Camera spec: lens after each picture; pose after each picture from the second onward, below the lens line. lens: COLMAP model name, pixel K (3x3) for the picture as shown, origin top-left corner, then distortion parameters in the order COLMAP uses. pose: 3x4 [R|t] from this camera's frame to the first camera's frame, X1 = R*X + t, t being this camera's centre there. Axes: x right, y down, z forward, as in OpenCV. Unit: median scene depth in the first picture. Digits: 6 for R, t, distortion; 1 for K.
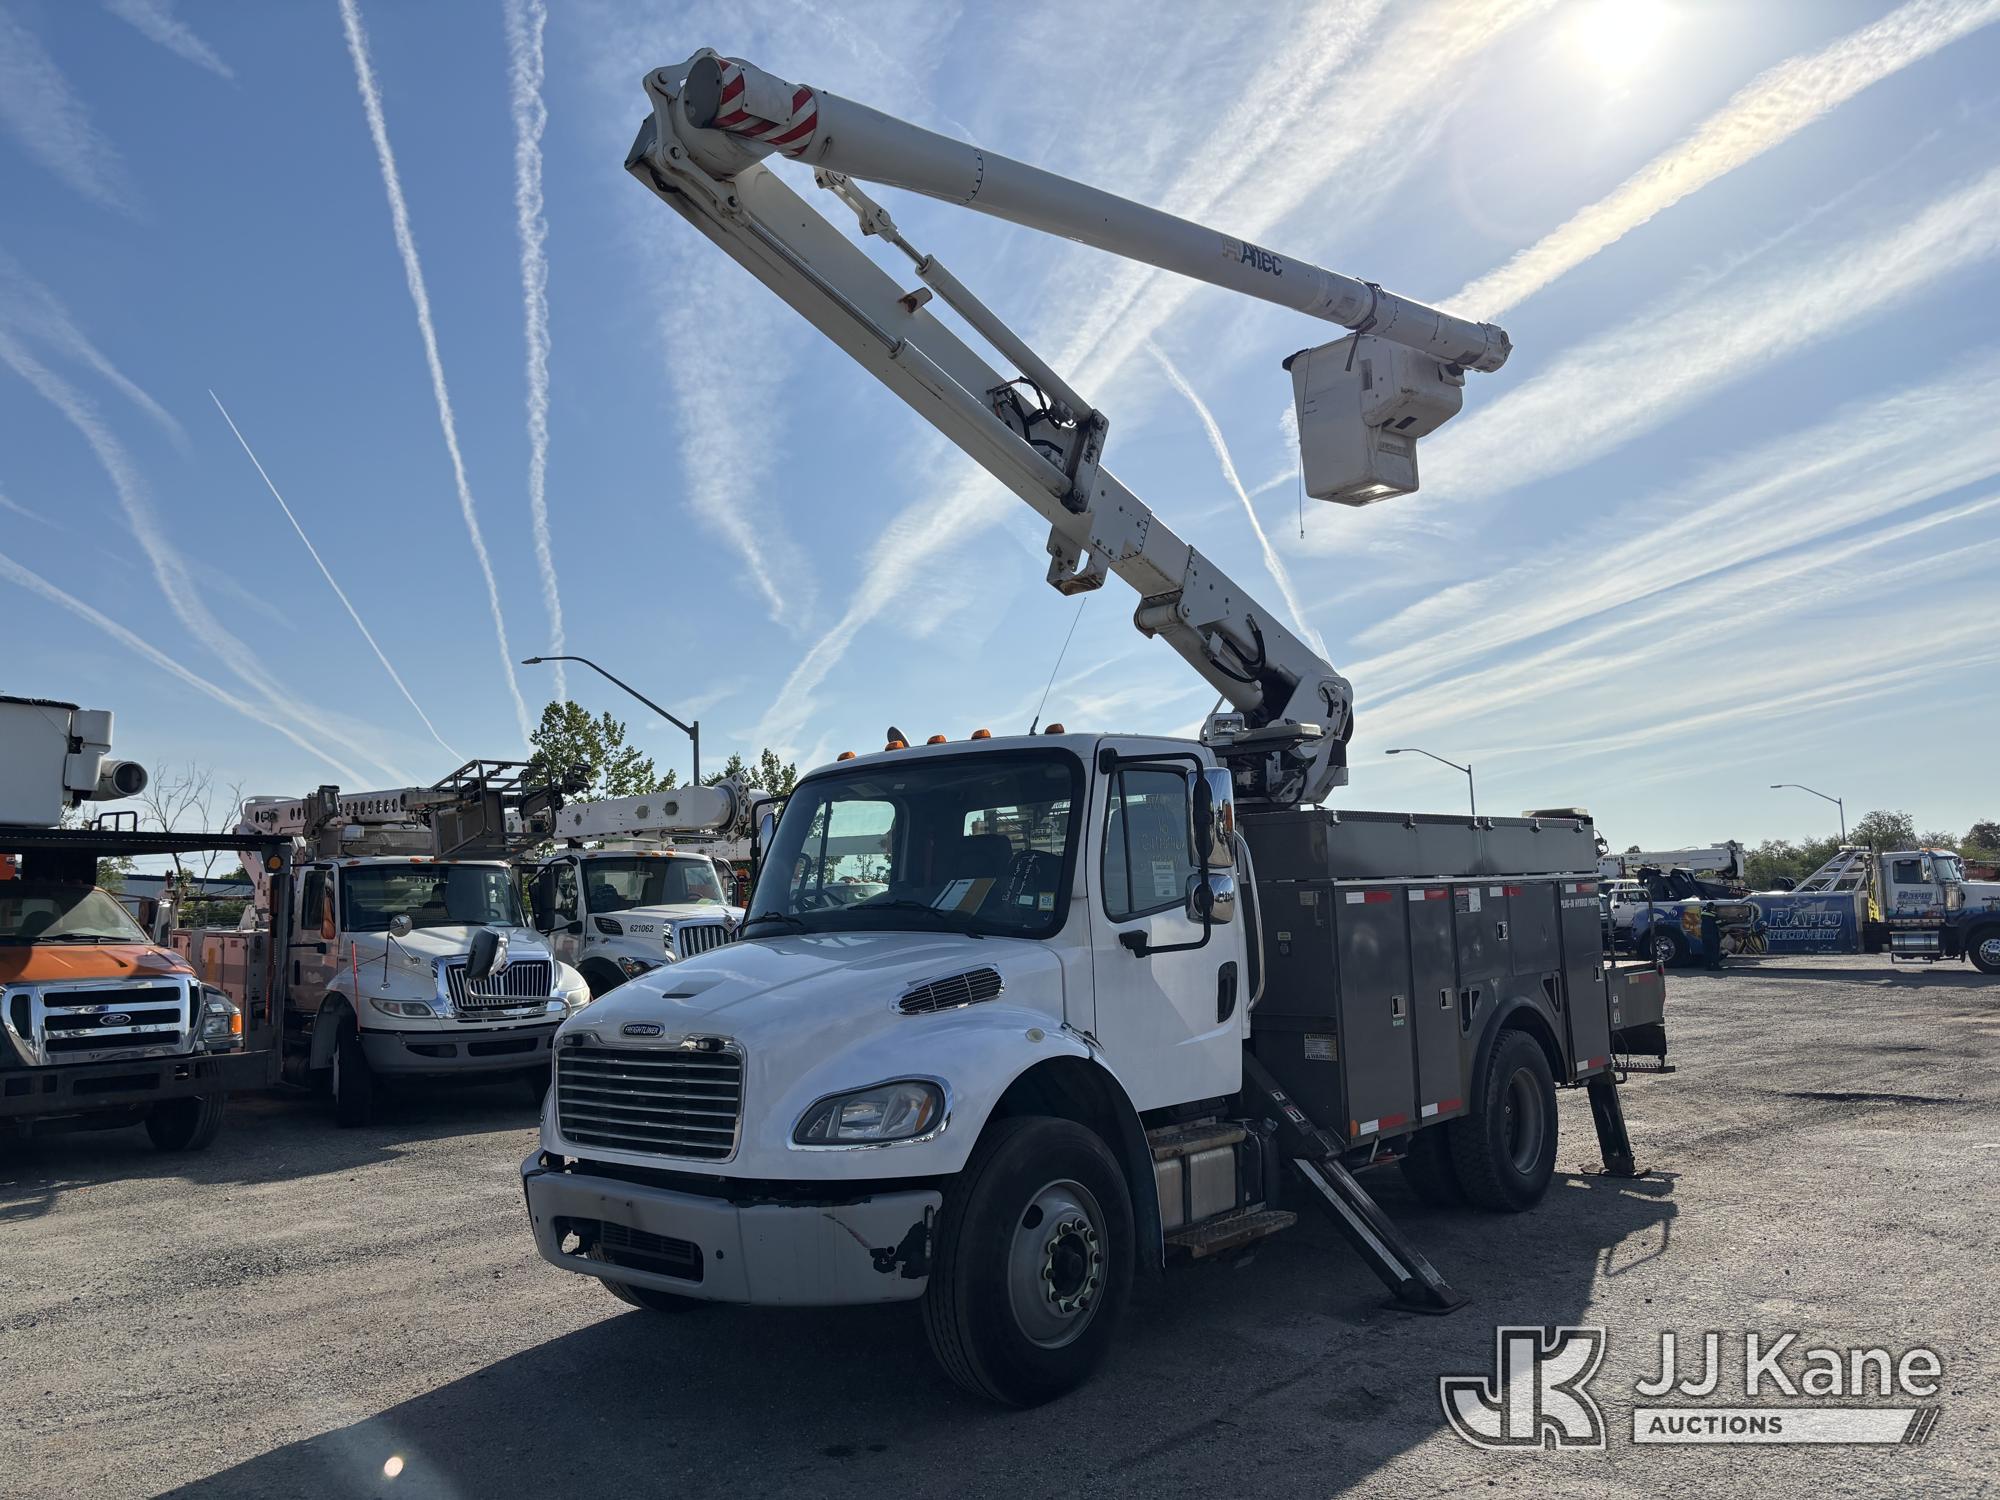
lens RADIAL K [[1580.2, 0, 1000.0], [0, 1580.2, 750.0], [0, 0, 1]] dist [0.044826, -0.164470]
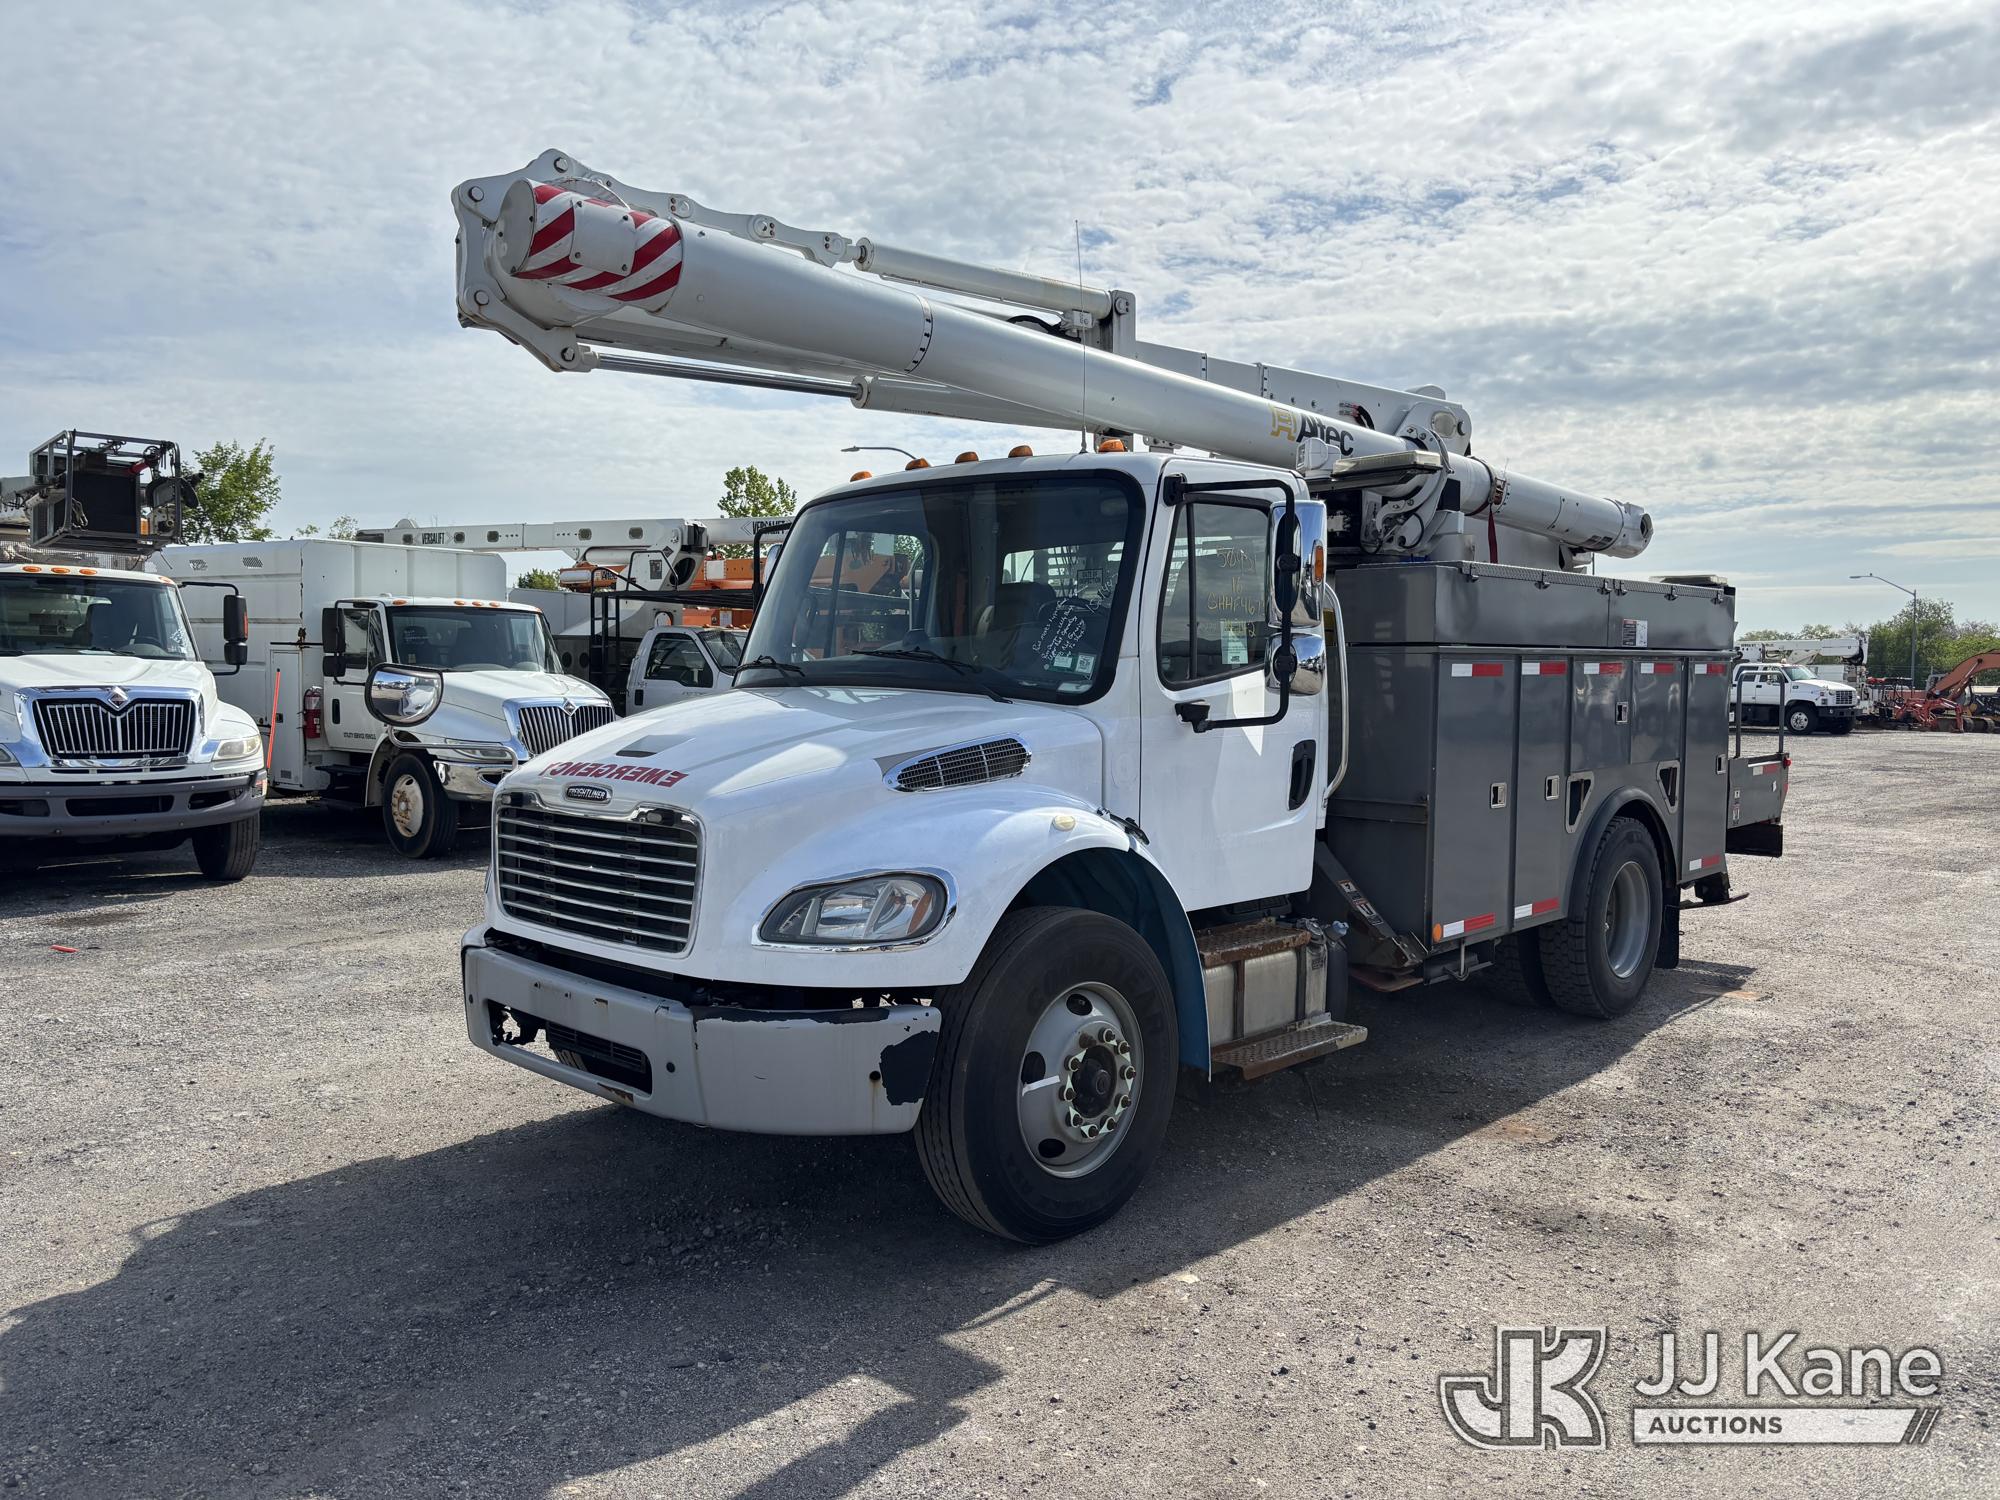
lens RADIAL K [[1580.2, 0, 1000.0], [0, 1580.2, 750.0], [0, 0, 1]] dist [0.044826, -0.164470]
pose [[0.997957, 0.046934, -0.043353, 0.020842], [-0.039341, 0.986026, 0.161877, 0.010739], [0.050345, -0.159841, 0.985858, 0.178494]]
